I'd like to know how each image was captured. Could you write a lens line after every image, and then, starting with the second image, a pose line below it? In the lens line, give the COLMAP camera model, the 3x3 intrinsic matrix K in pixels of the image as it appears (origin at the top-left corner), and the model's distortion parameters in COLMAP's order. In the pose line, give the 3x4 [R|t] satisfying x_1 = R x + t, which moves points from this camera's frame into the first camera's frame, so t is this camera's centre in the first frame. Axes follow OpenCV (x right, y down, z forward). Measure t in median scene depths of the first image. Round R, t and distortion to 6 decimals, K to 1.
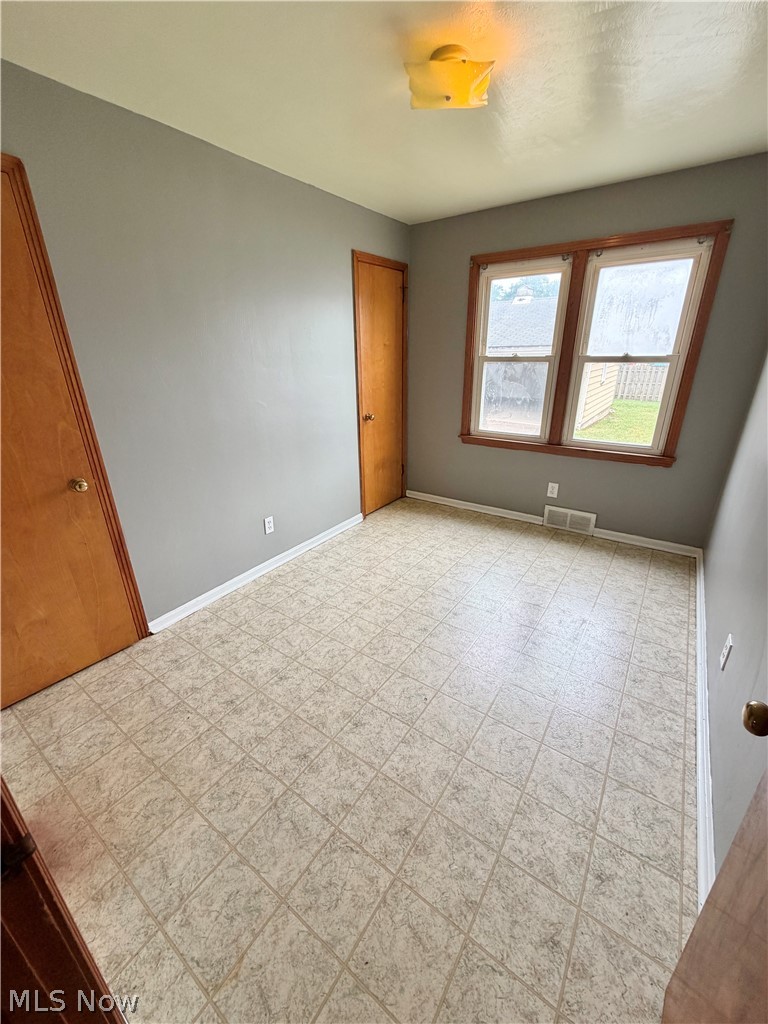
lens RADIAL K [[408.0, 0, 383.7], [0, 408.0, 507.8], [0, 0, 1]] dist [-0.001706, -0.000069]
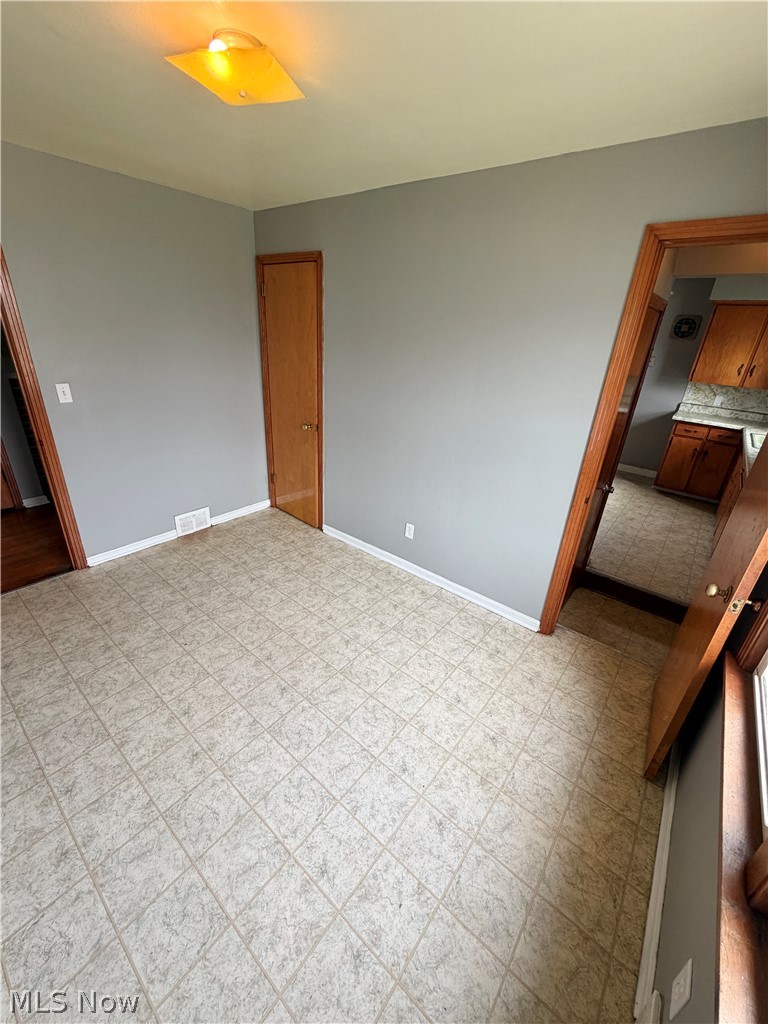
lens RADIAL K [[408.0, 0, 383.7], [0, 408.0, 507.8], [0, 0, 1]] dist [-0.001706, -0.000069]
pose [[-0.070028, 0.415377, -0.906950, 0.768905], [-0.413147, 0.815463, 0.405377, -0.476492], [0.907968, 0.403091, 0.114507, 0.931542]]
